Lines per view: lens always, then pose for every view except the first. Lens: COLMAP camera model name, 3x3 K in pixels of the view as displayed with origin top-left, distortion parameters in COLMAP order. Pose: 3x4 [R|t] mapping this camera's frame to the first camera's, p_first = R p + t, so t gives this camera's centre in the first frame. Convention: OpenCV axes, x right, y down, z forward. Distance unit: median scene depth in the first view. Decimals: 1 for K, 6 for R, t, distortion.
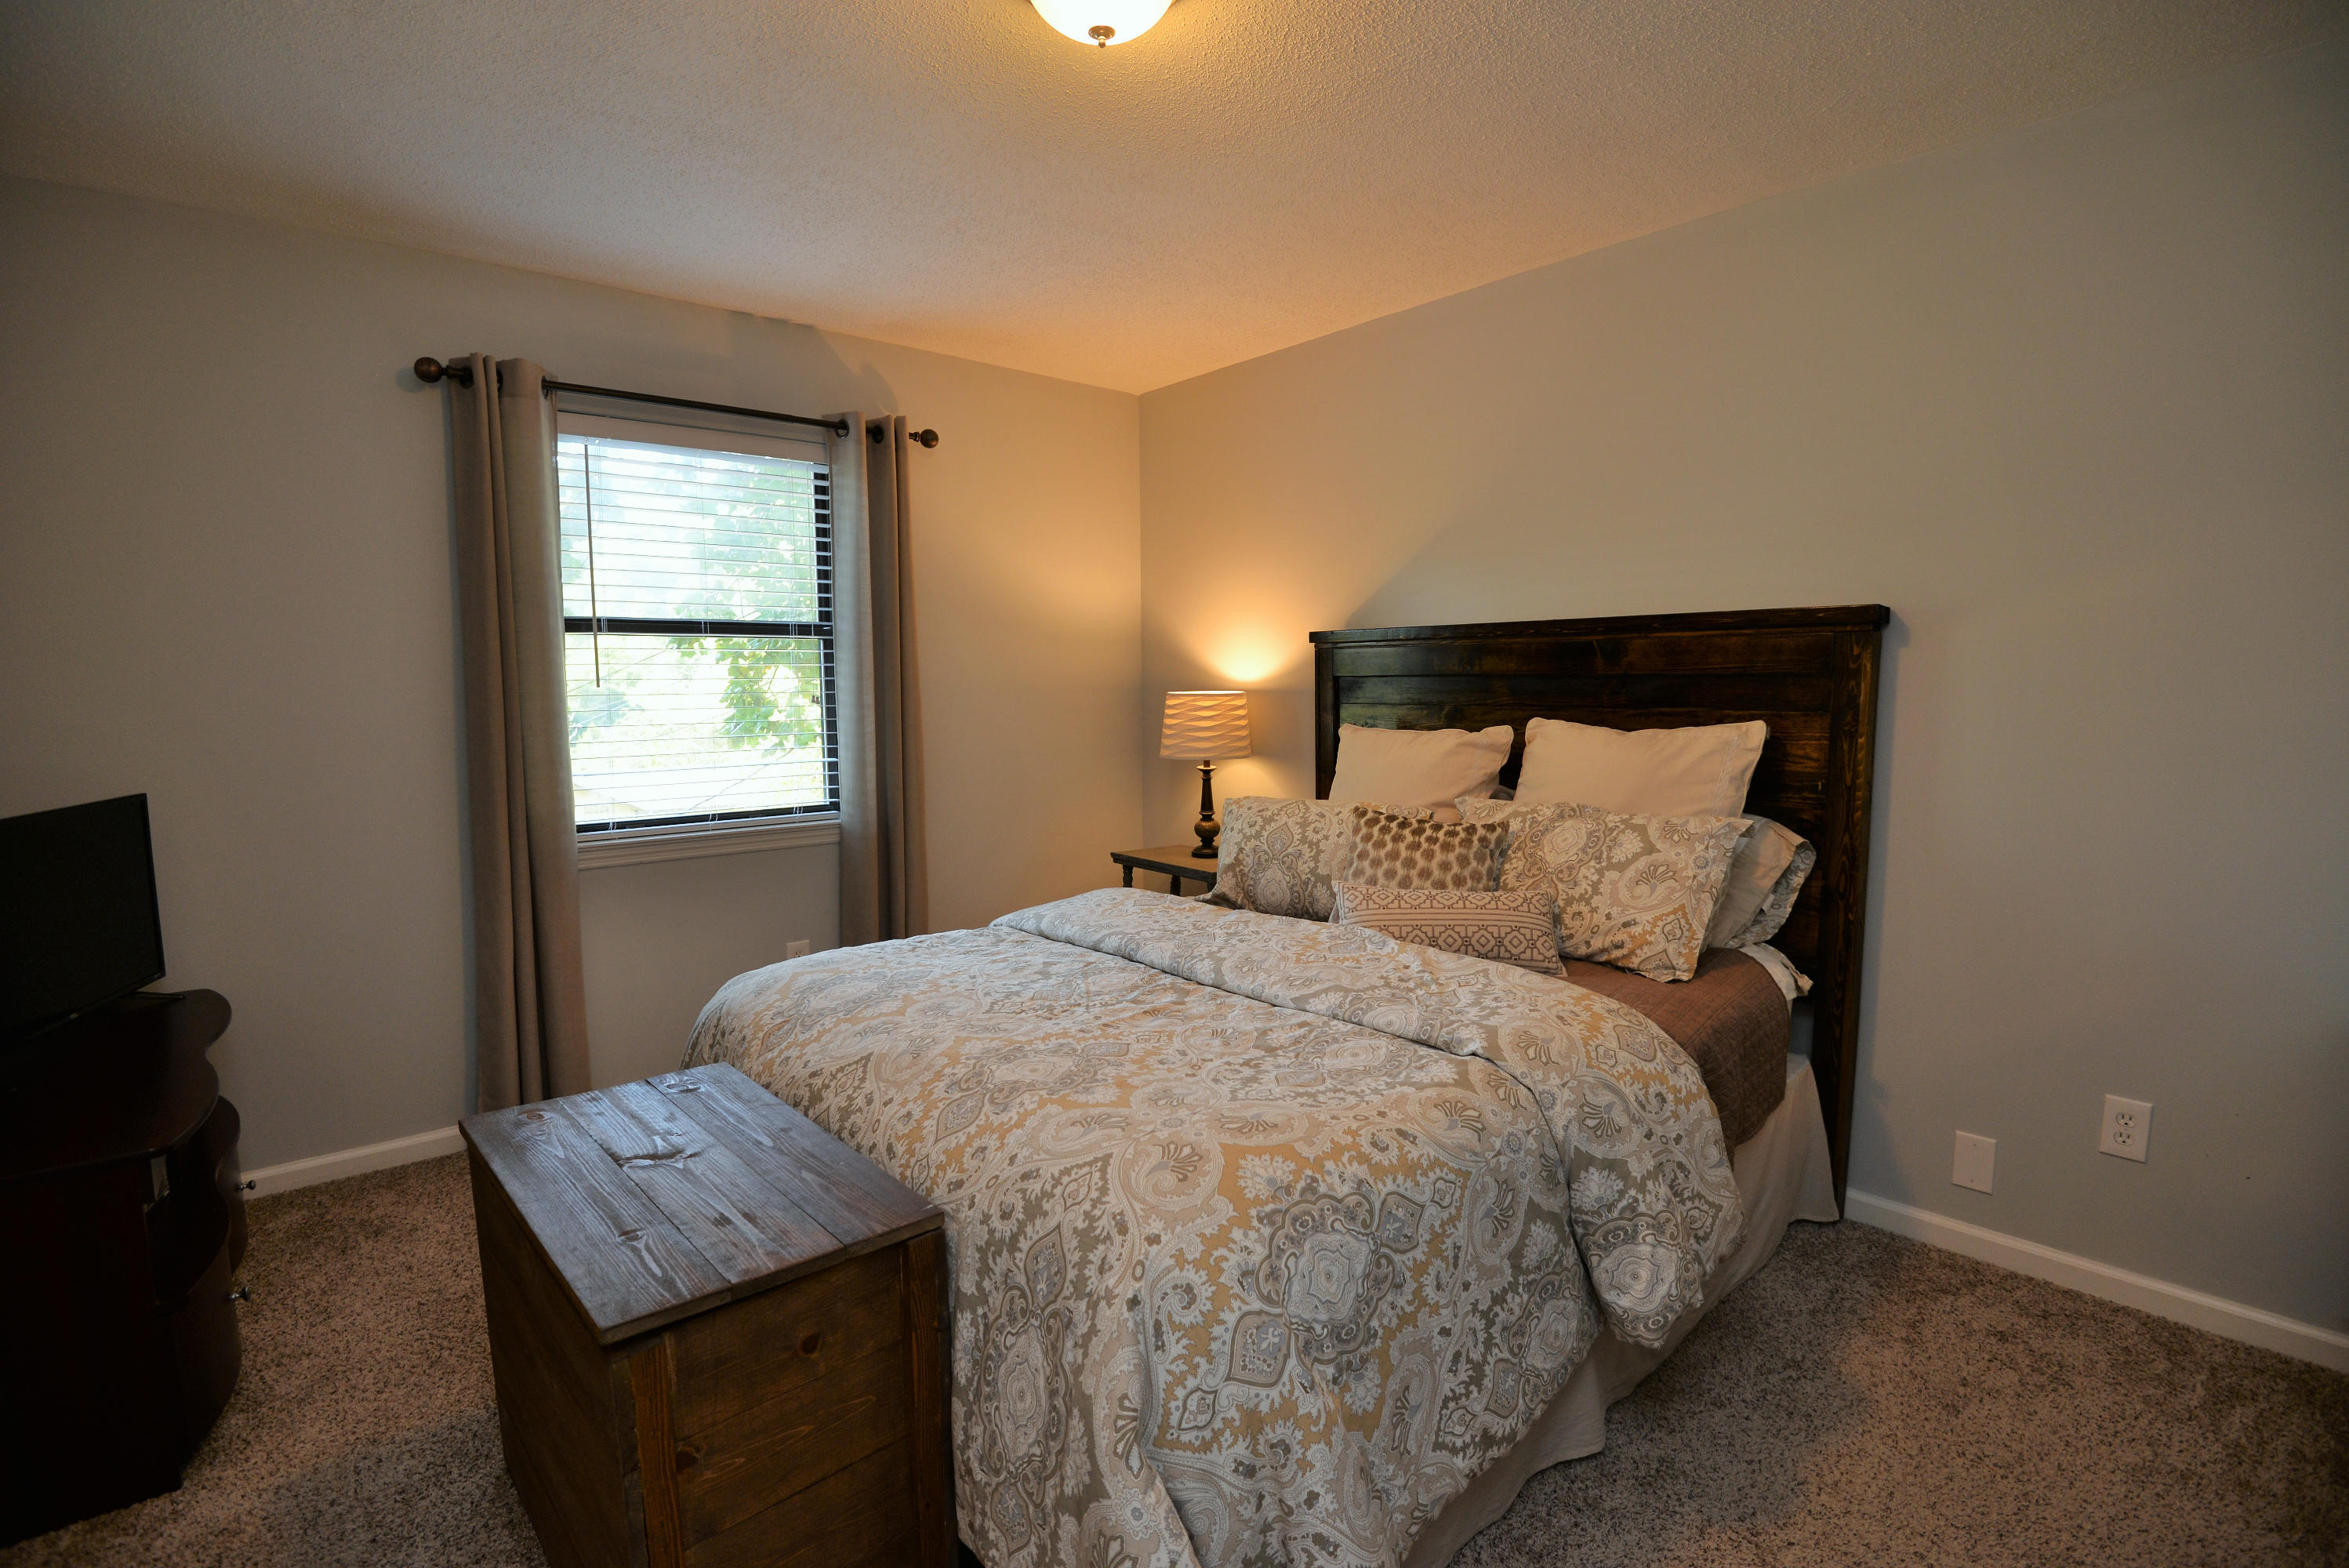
lens RADIAL K [[1077.3, 0, 1174.4], [0, 1077.3, 788.1], [0, 0, 1]] dist [-0.026114, -0.005359]
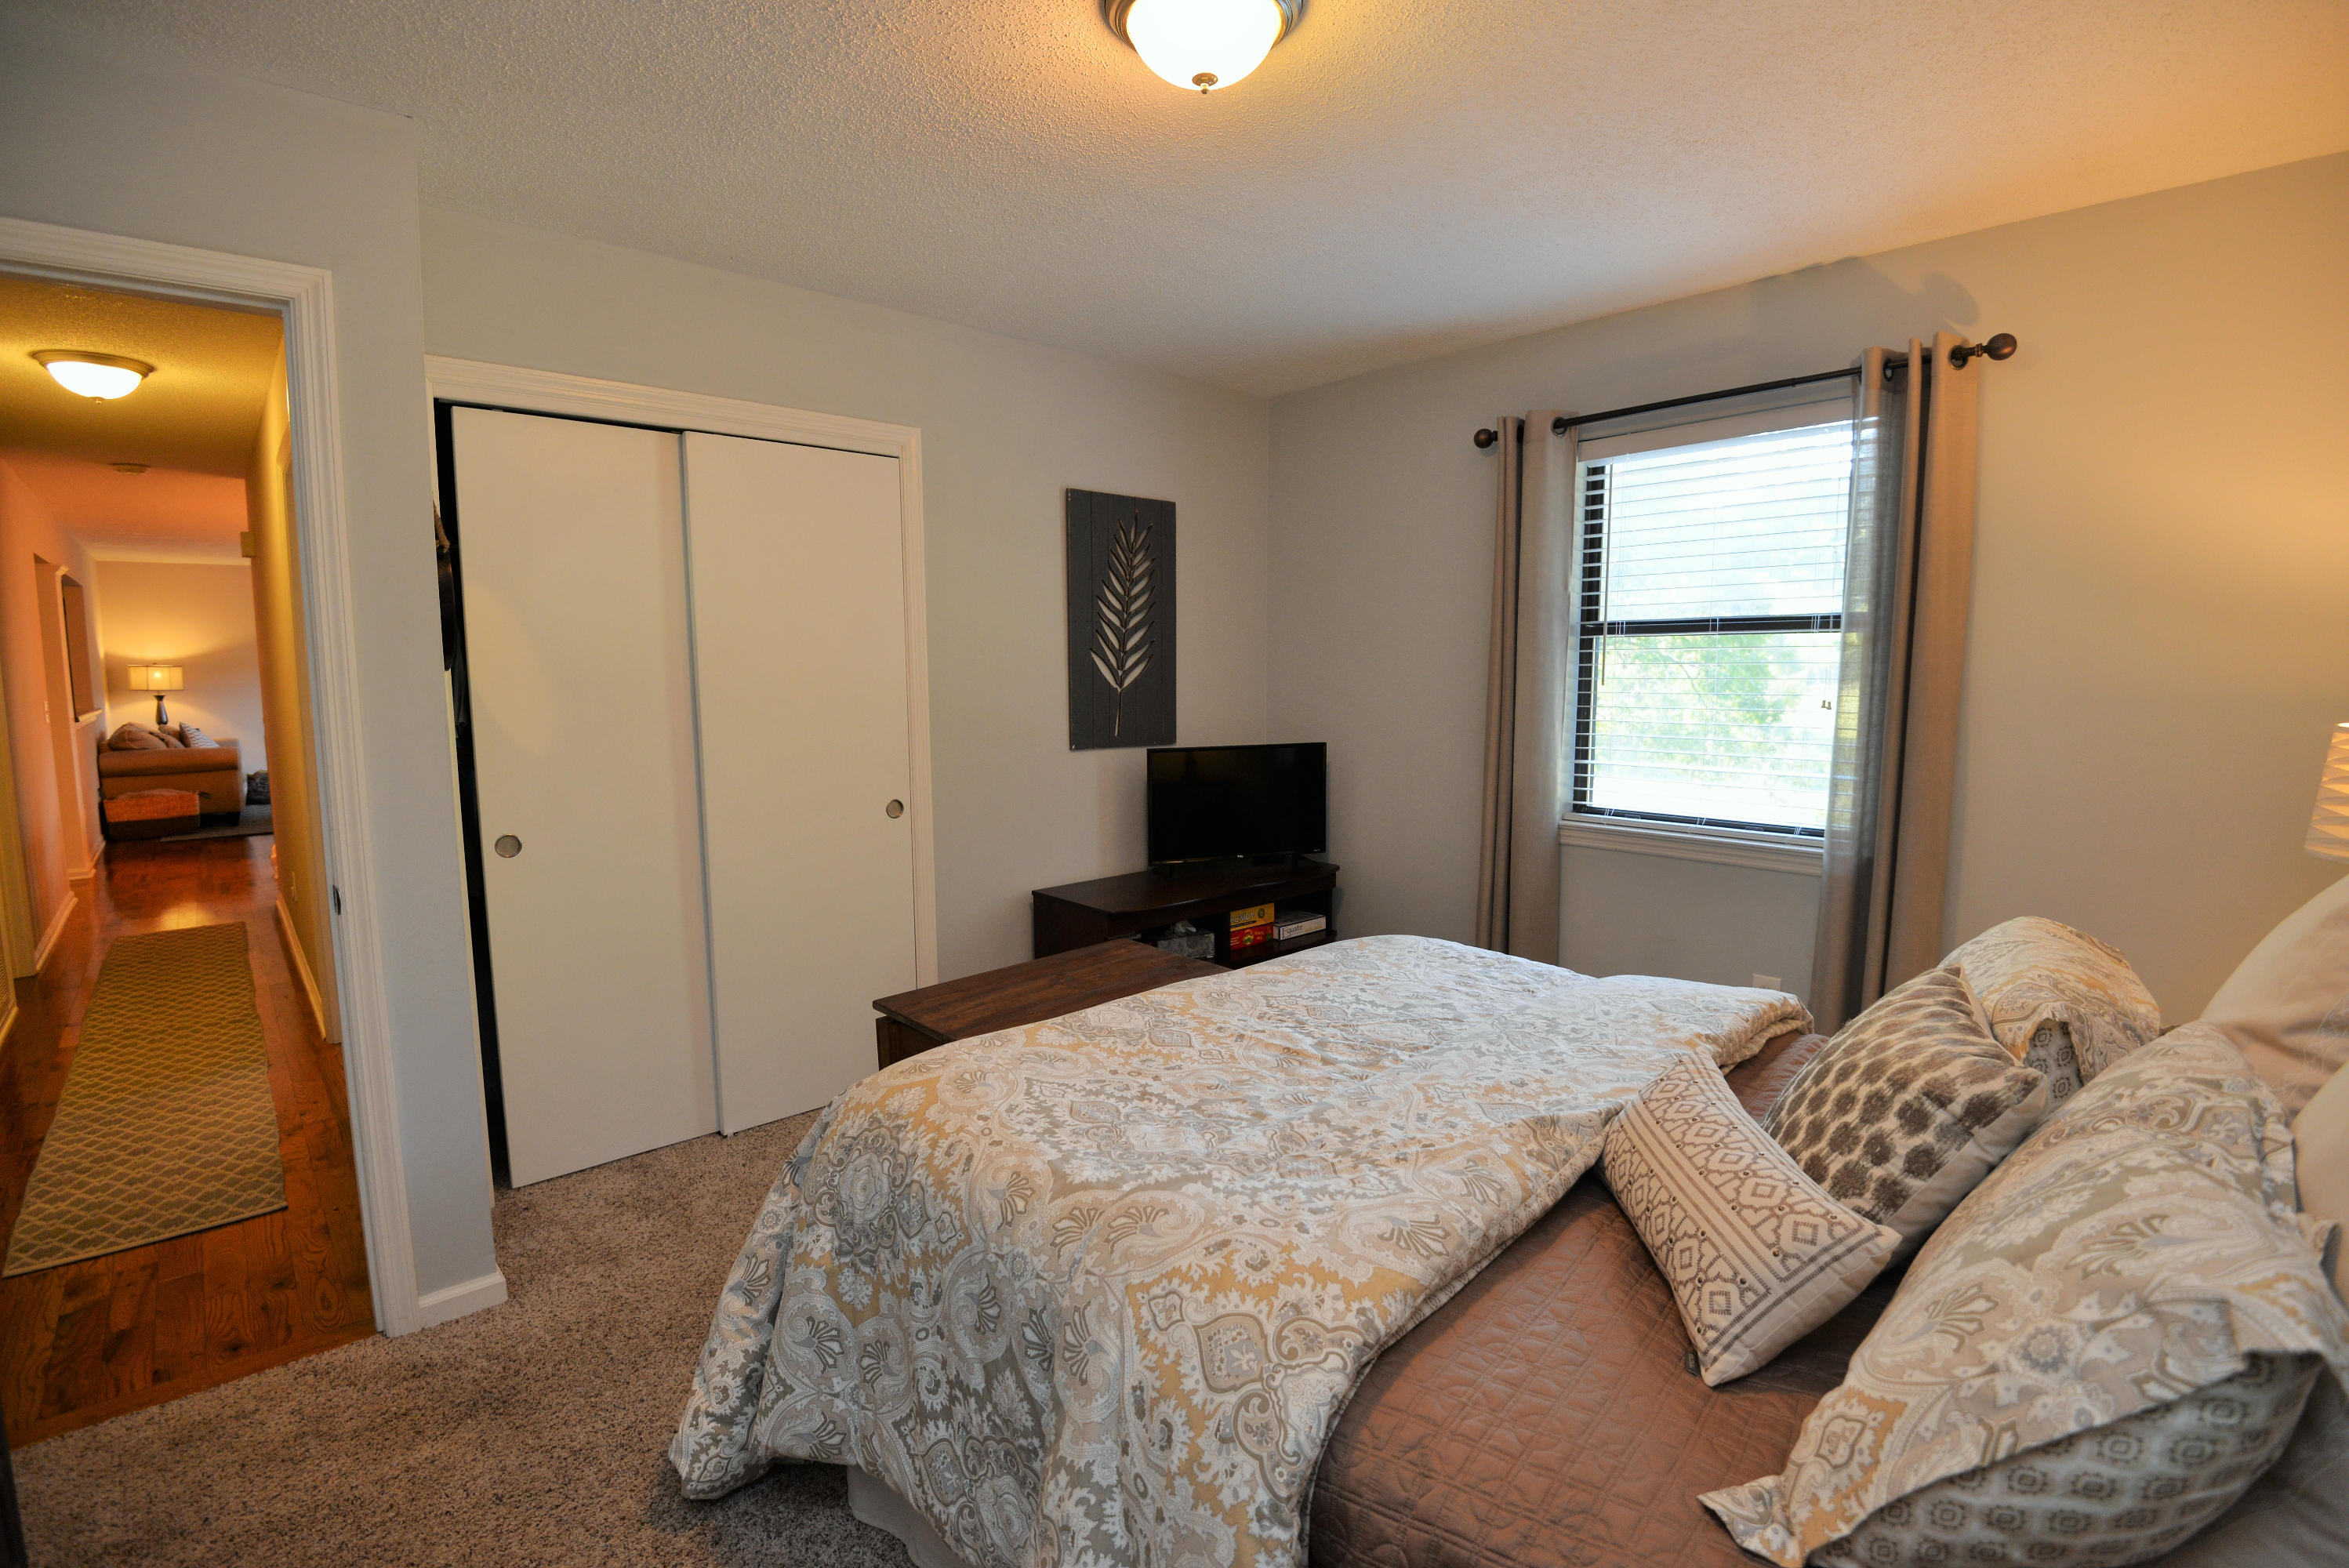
lens RADIAL K [[1077.3, 0, 1172.4], [0, 1077.3, 781.9], [0, 0, 1]] dist [-0.026114, -0.005359]
pose [[0.044170, 0.115729, -0.992298, 0.844737], [-0.097730, 0.989004, 0.110994, -0.115316], [0.994232, 0.092075, 0.054994, 0.786095]]
